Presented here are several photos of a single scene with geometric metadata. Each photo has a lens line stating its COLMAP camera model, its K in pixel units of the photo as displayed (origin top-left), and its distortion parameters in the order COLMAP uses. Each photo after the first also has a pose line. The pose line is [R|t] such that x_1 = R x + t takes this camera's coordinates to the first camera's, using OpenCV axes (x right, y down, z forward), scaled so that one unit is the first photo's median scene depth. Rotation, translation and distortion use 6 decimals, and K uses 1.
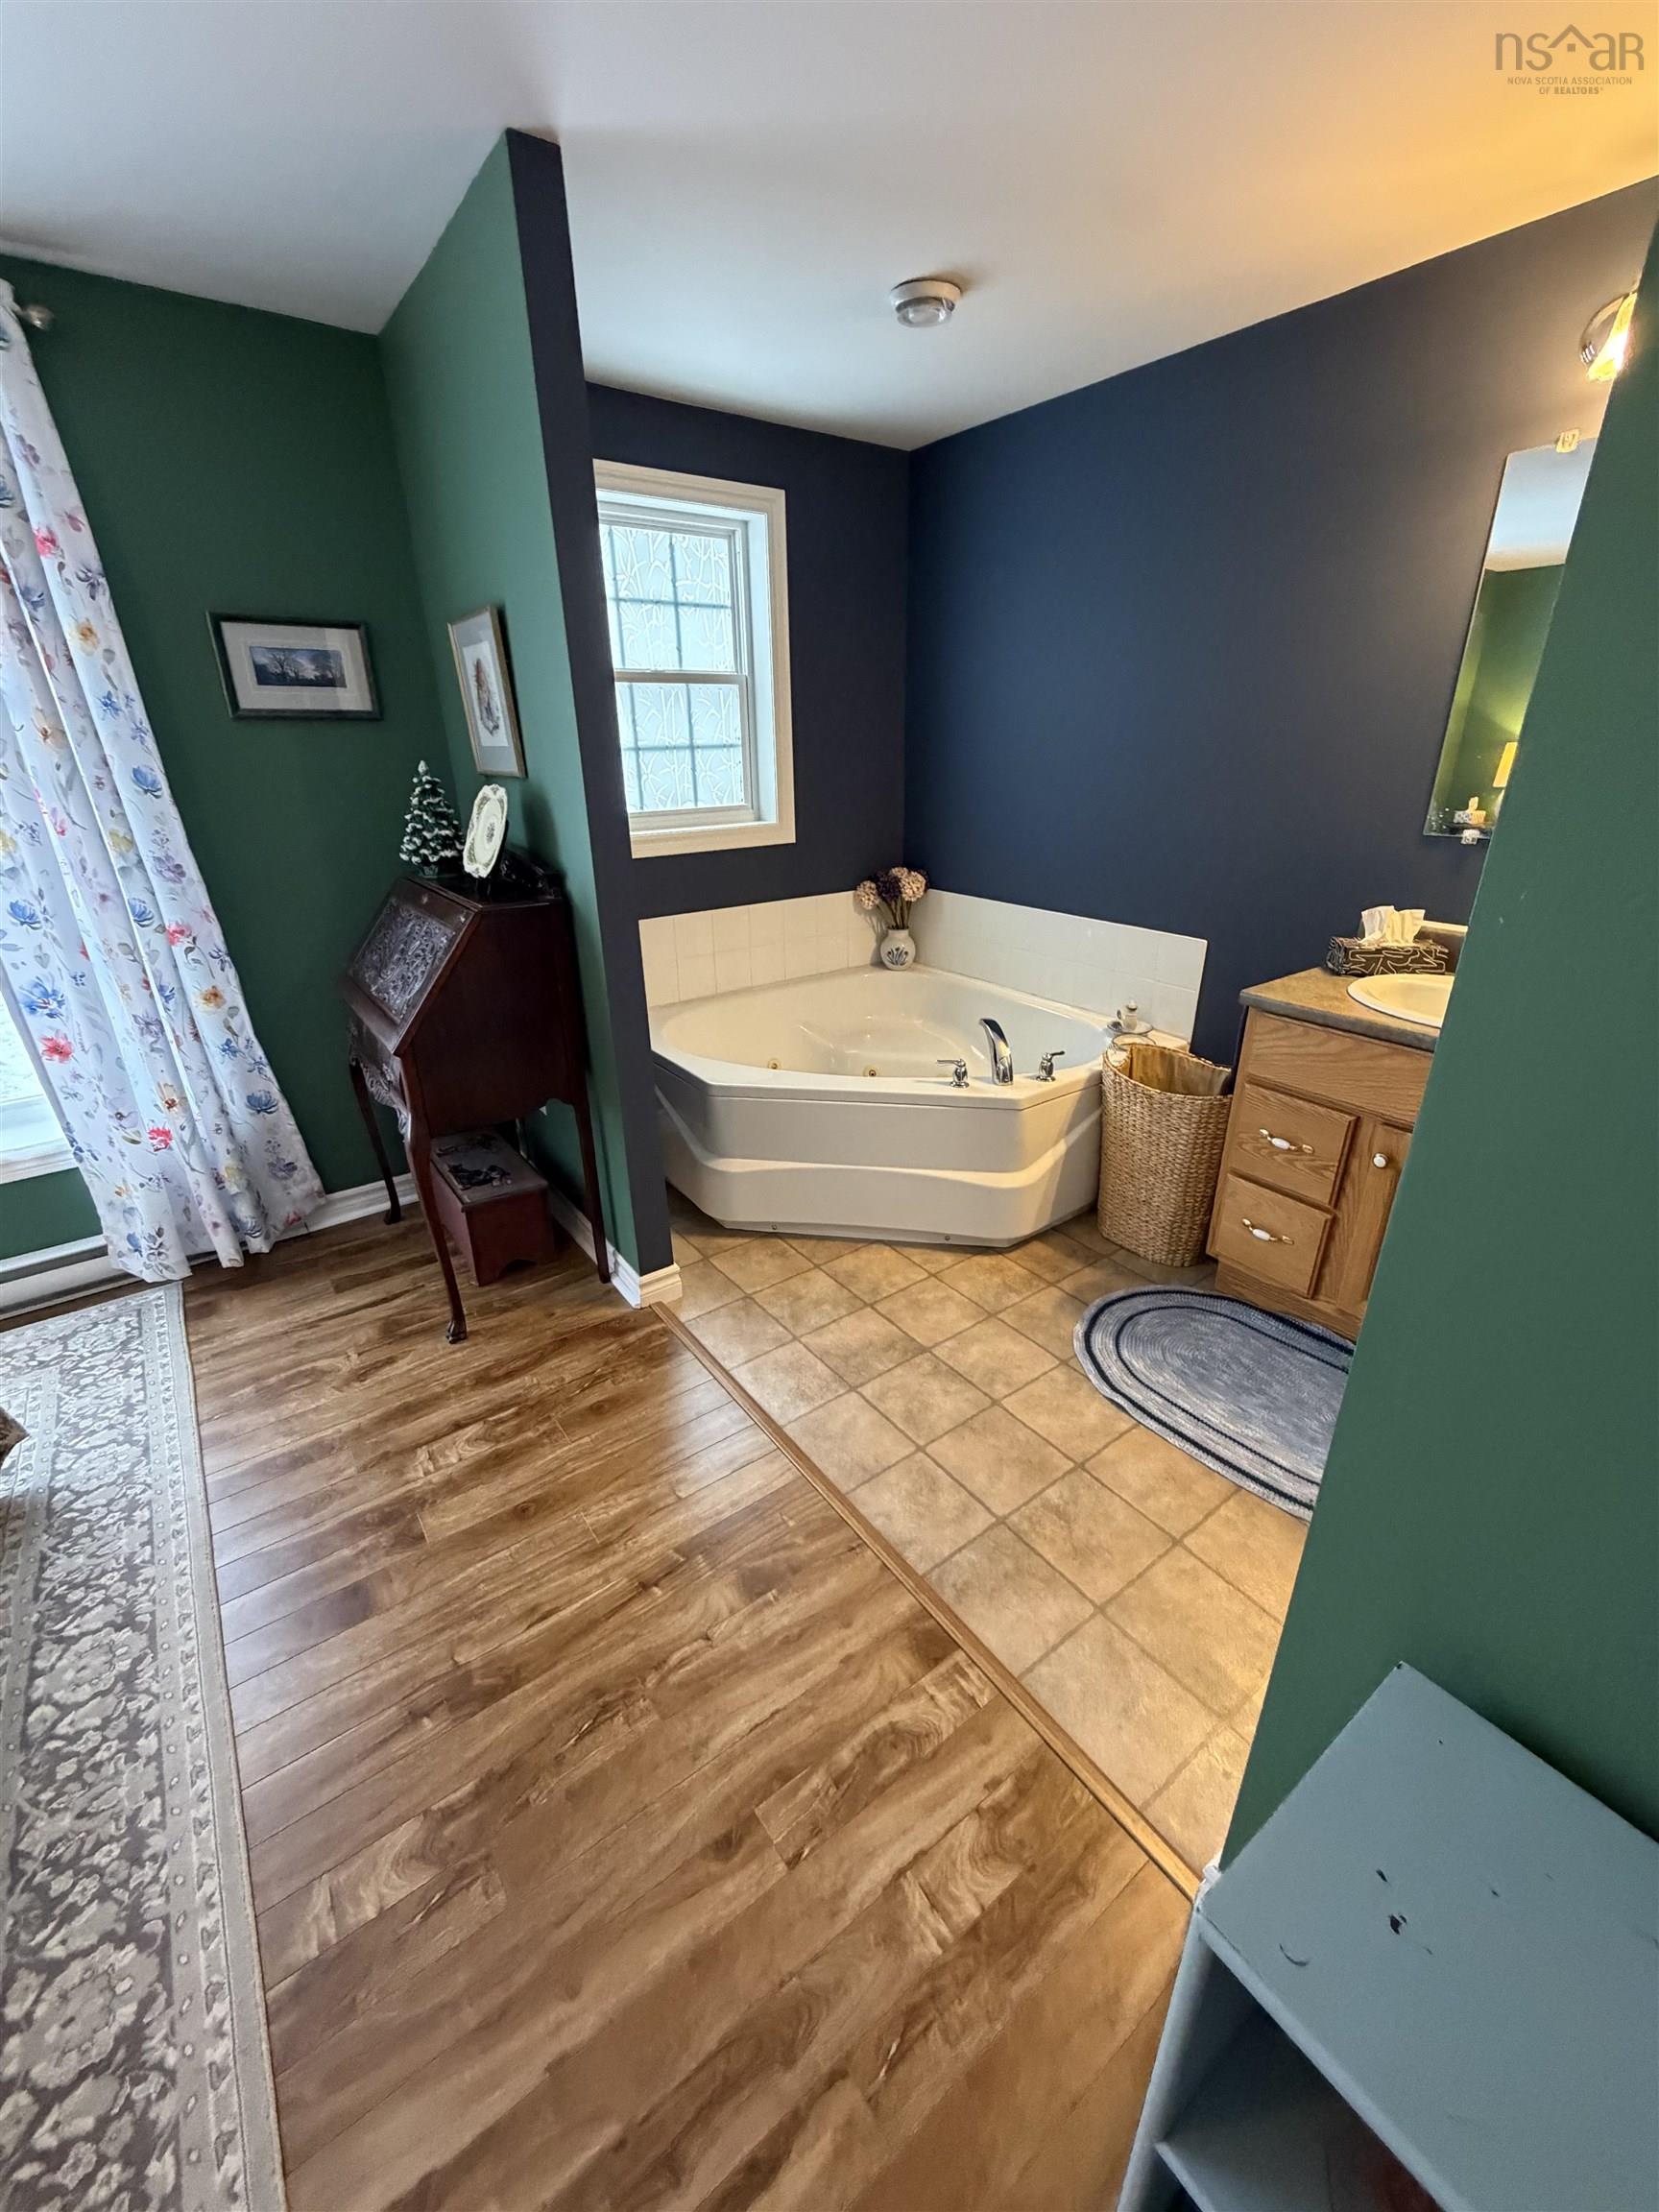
lens RADIAL K [[880.5, 0, 819.6], [0, 880.5, 1106.5], [0, 0, 1]] dist [-0.000462, 0.000152]
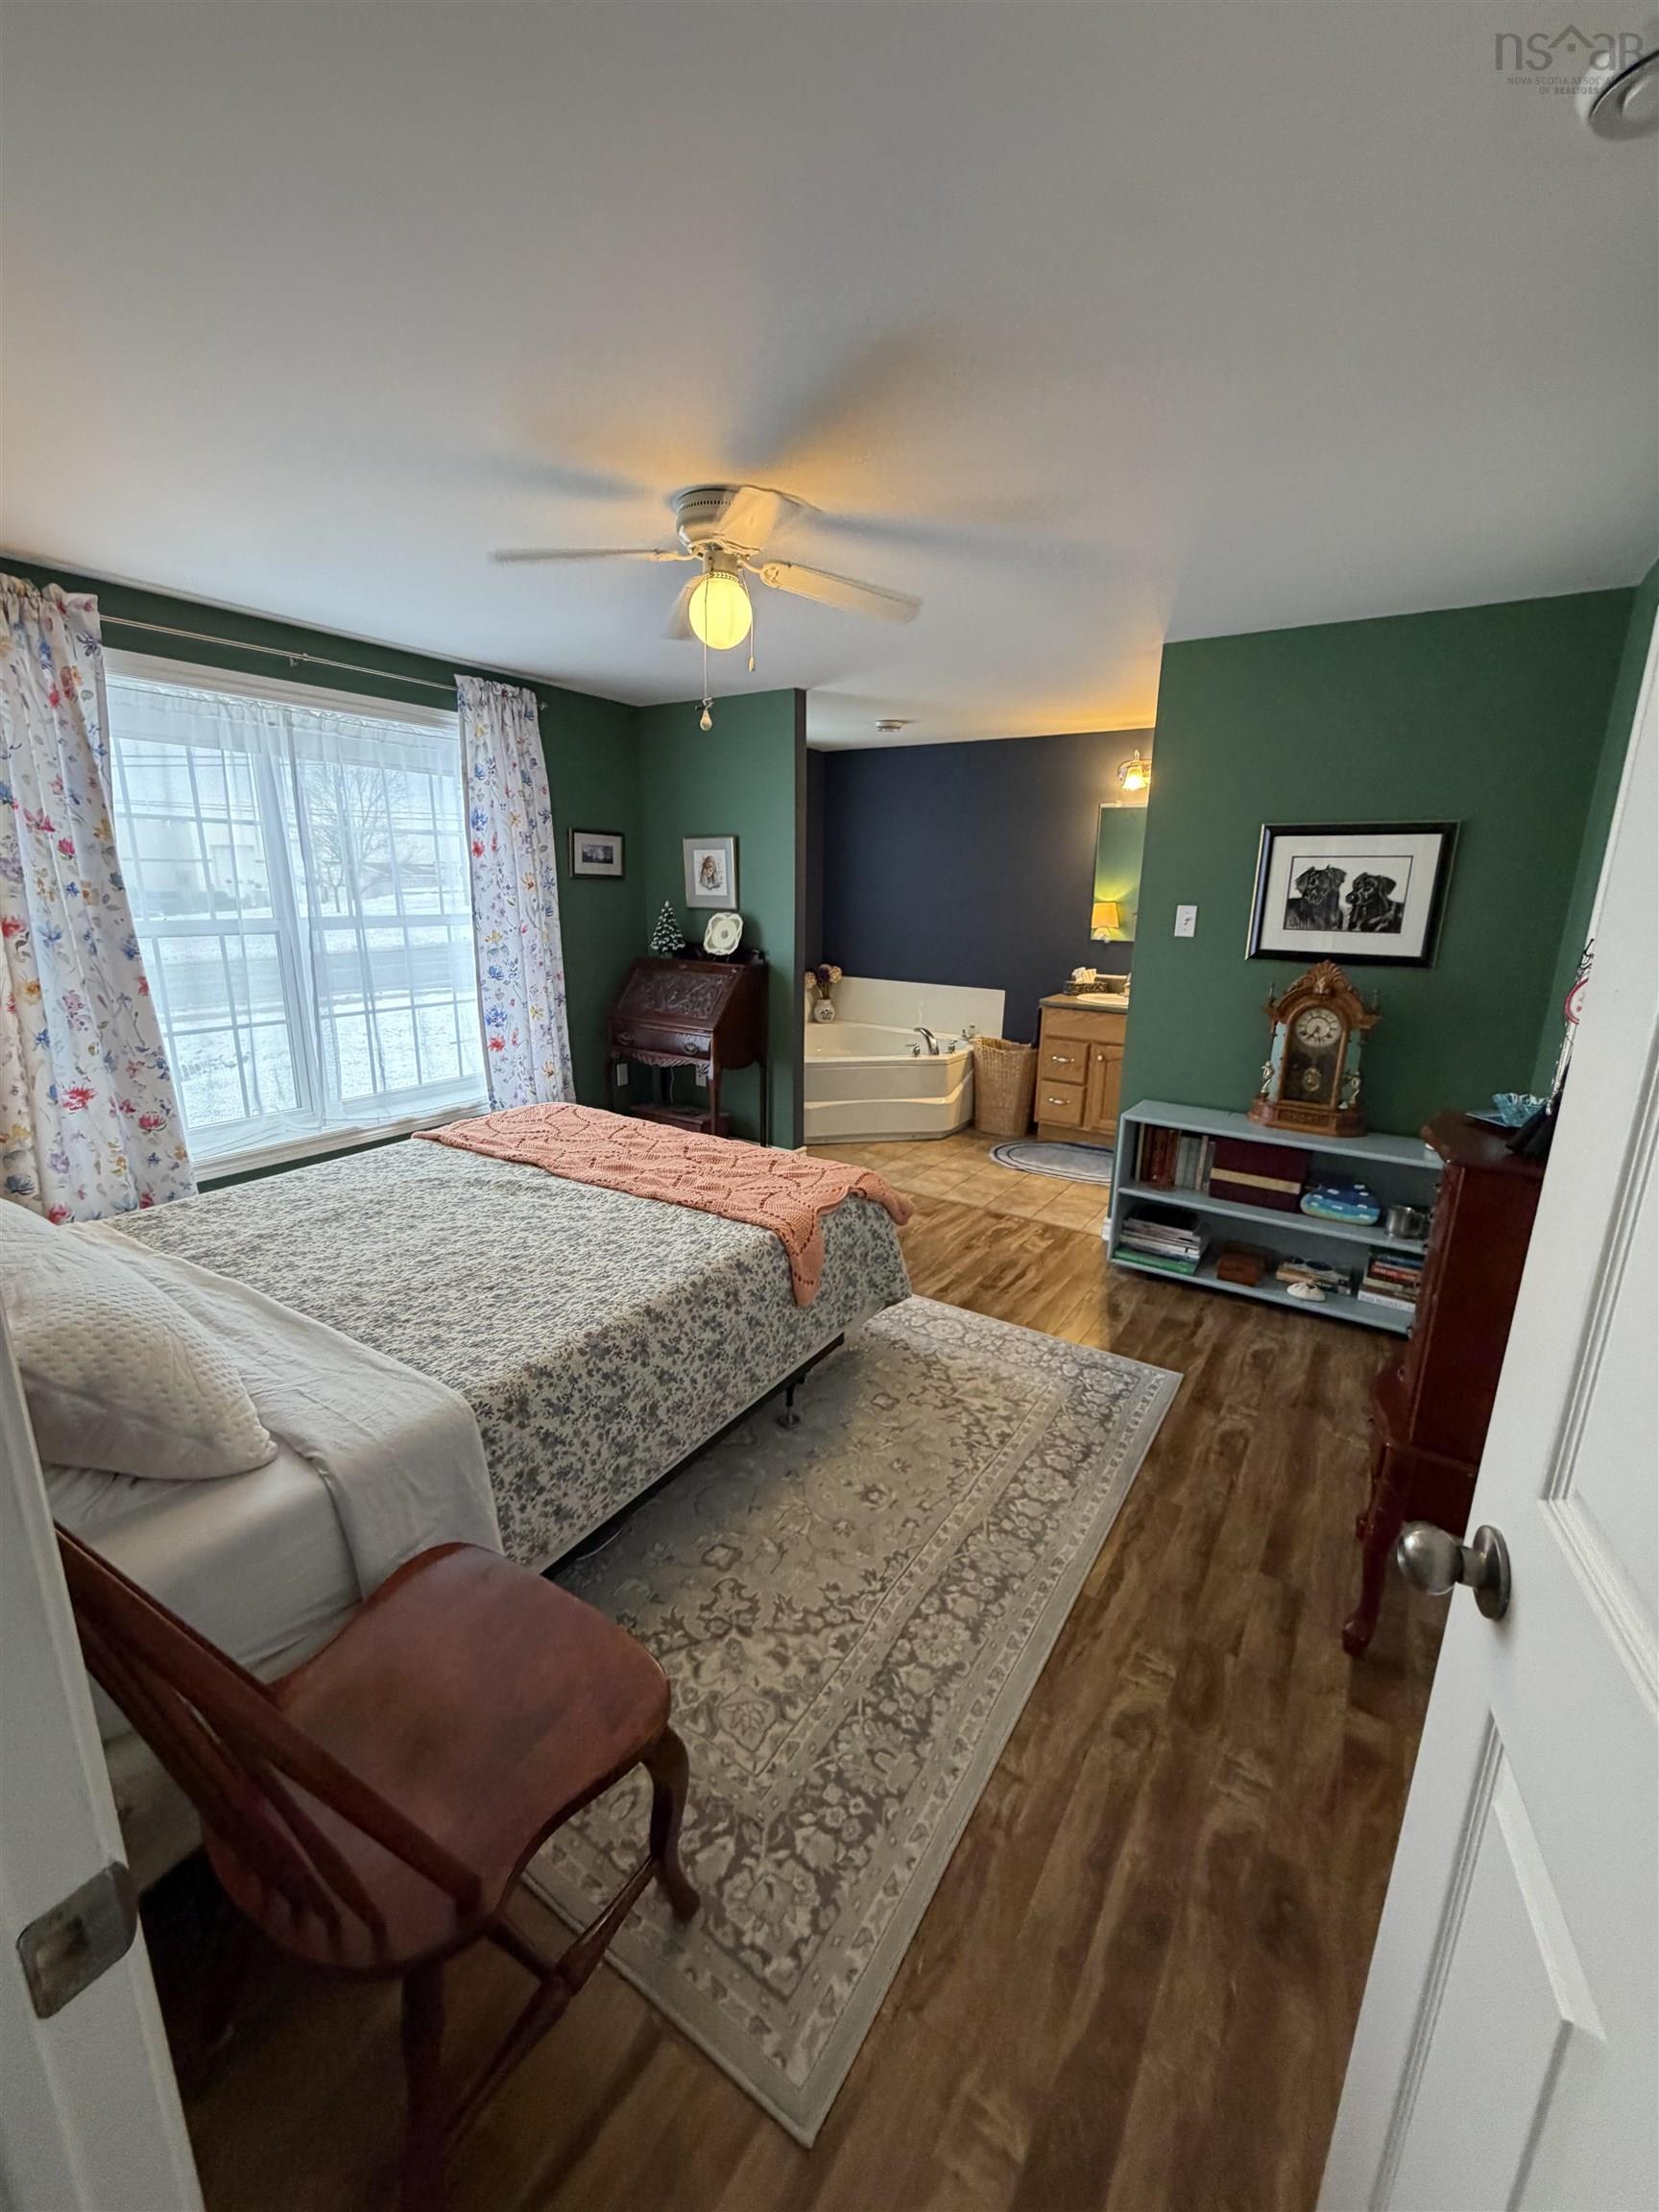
lens RADIAL K [[880.5, 0, 810.5], [0, 880.5, 1115.2], [0, 0, 1]] dist [-0.000462, 0.000152]
pose [[0.940670, -0.056542, 0.334580, -0.824490], [0.103247, 0.986960, -0.123487, 0.362746], [-0.323235, 0.150705, 0.934241, -0.887738]]
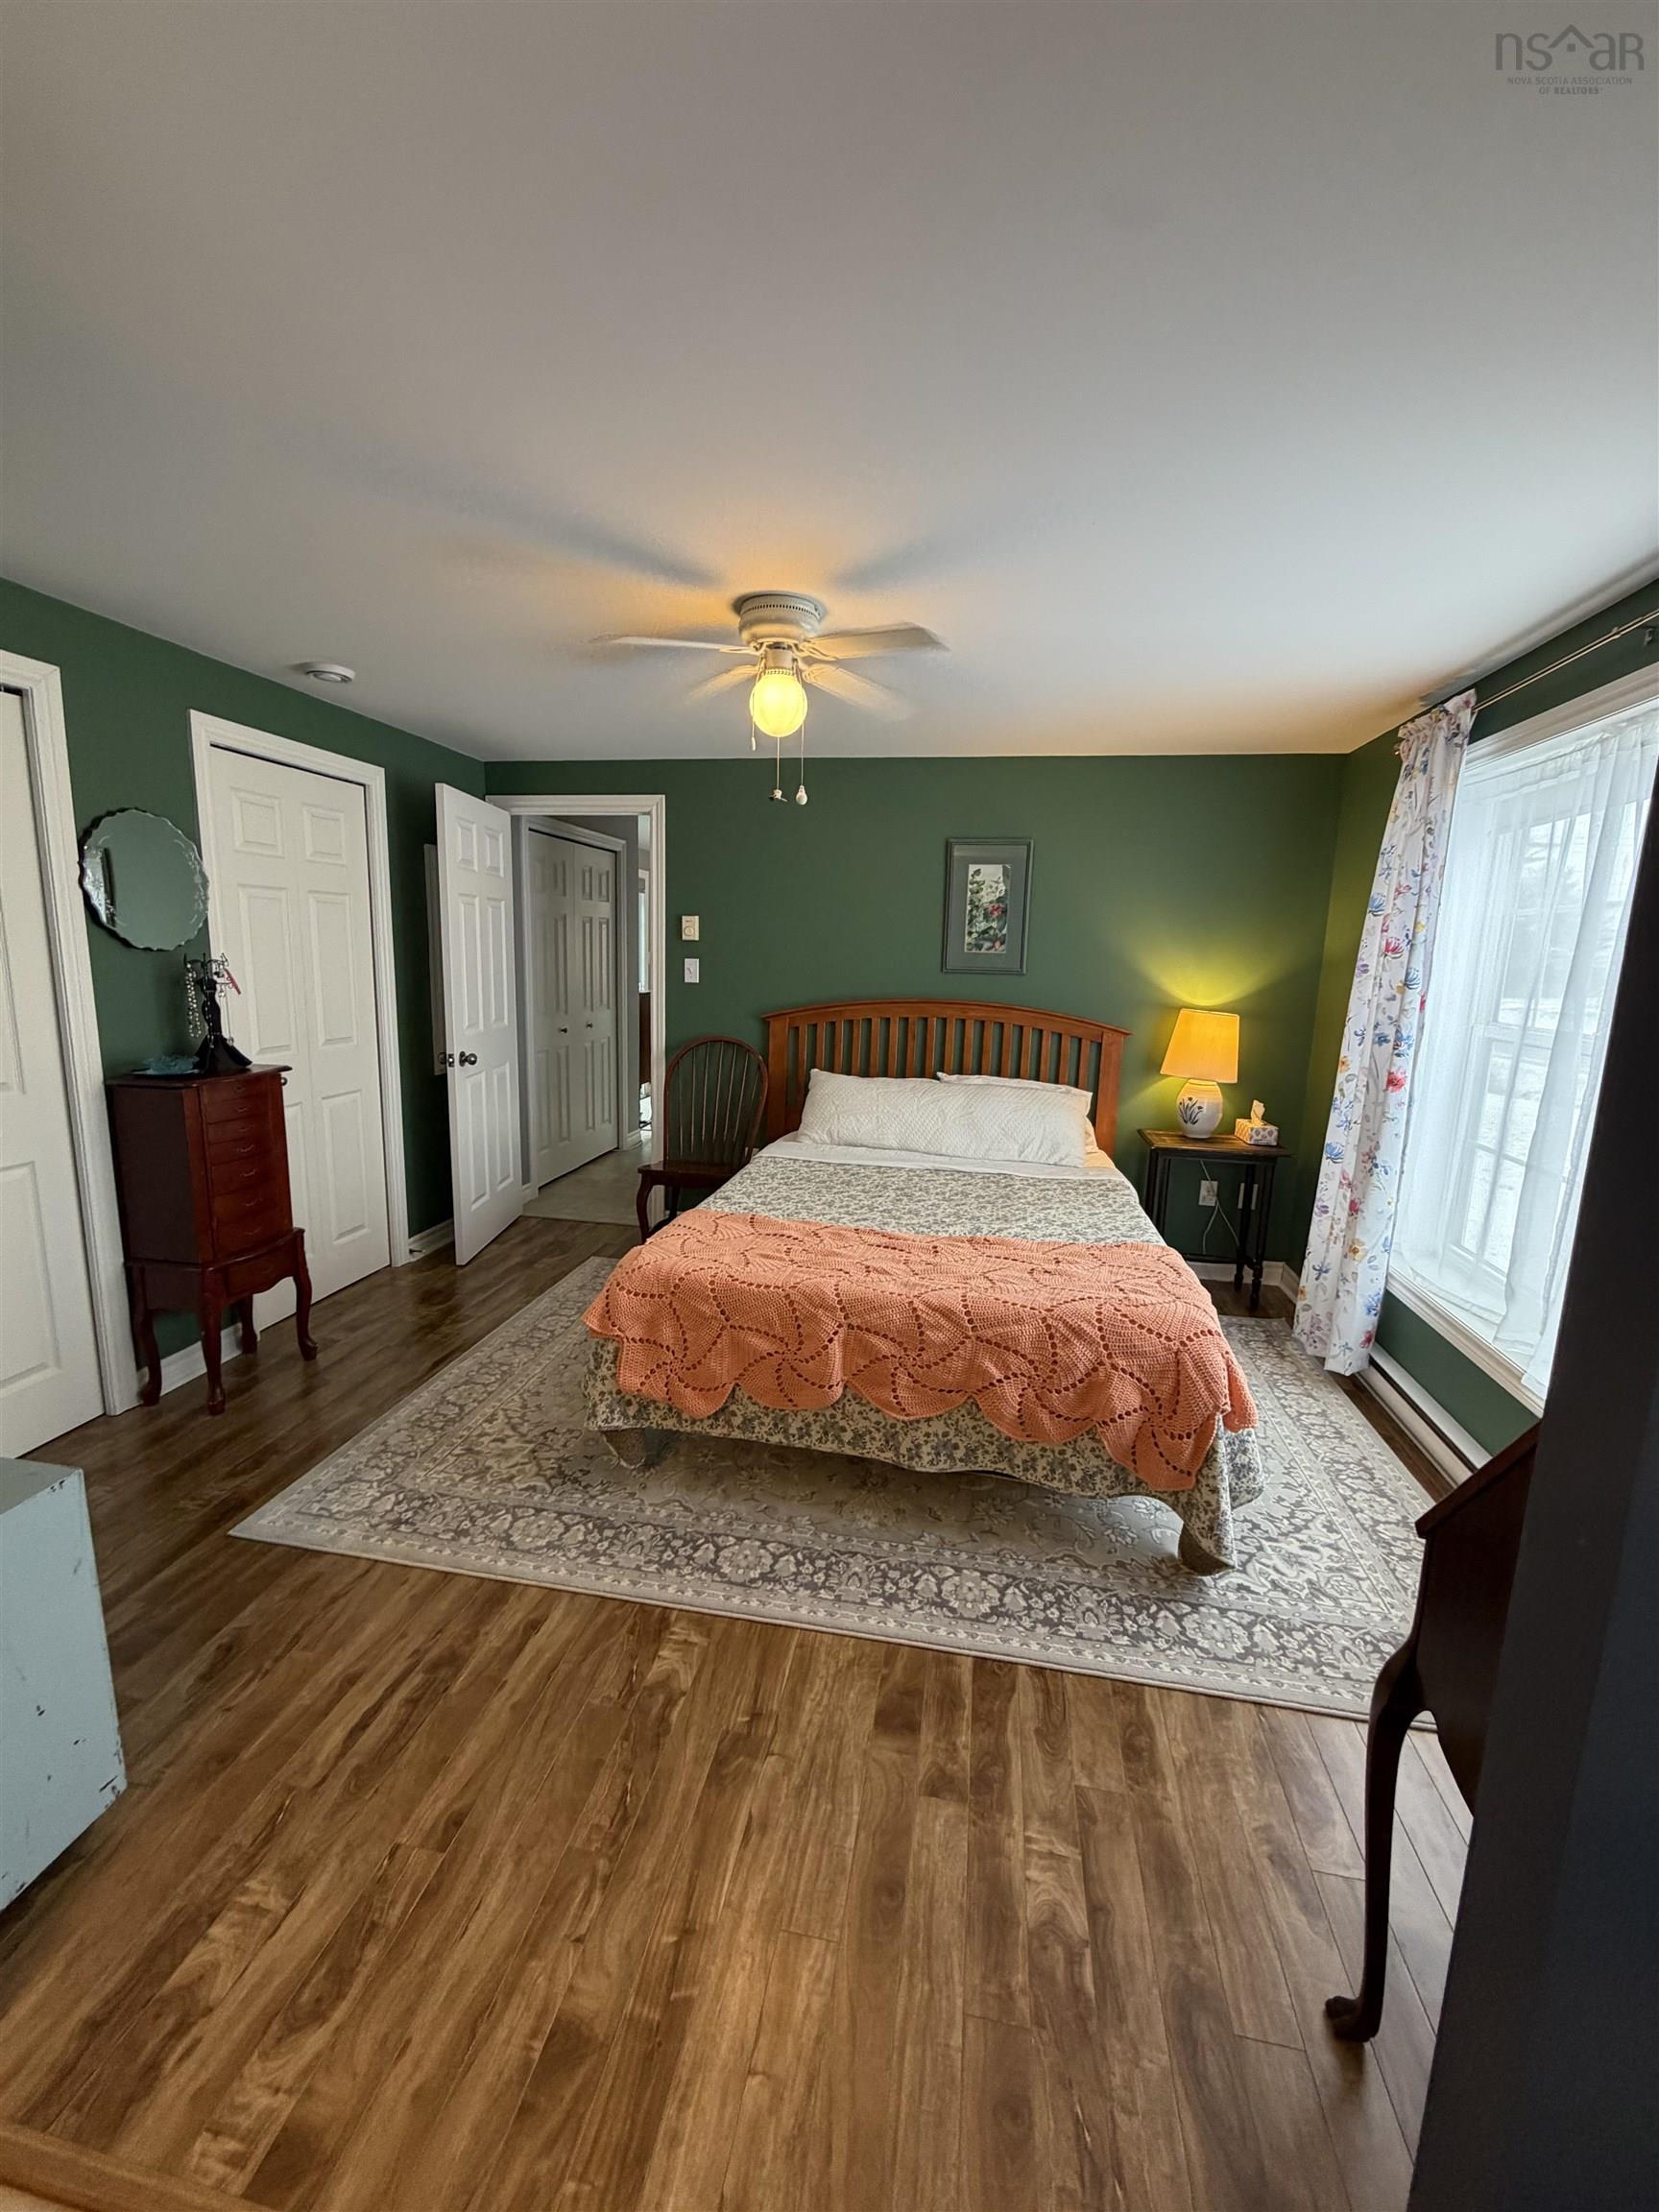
lens RADIAL K [[880.5, 0, 825.4], [0, 880.5, 1102.2], [0, 0, 1]] dist [-0.000462, 0.000152]
pose [[-0.724834, 0.110496, -0.680004, 0.125152], [-0.284586, 0.850877, 0.441610, -0.357113], [0.627396, 0.513613, -0.585299, 0.781935]]
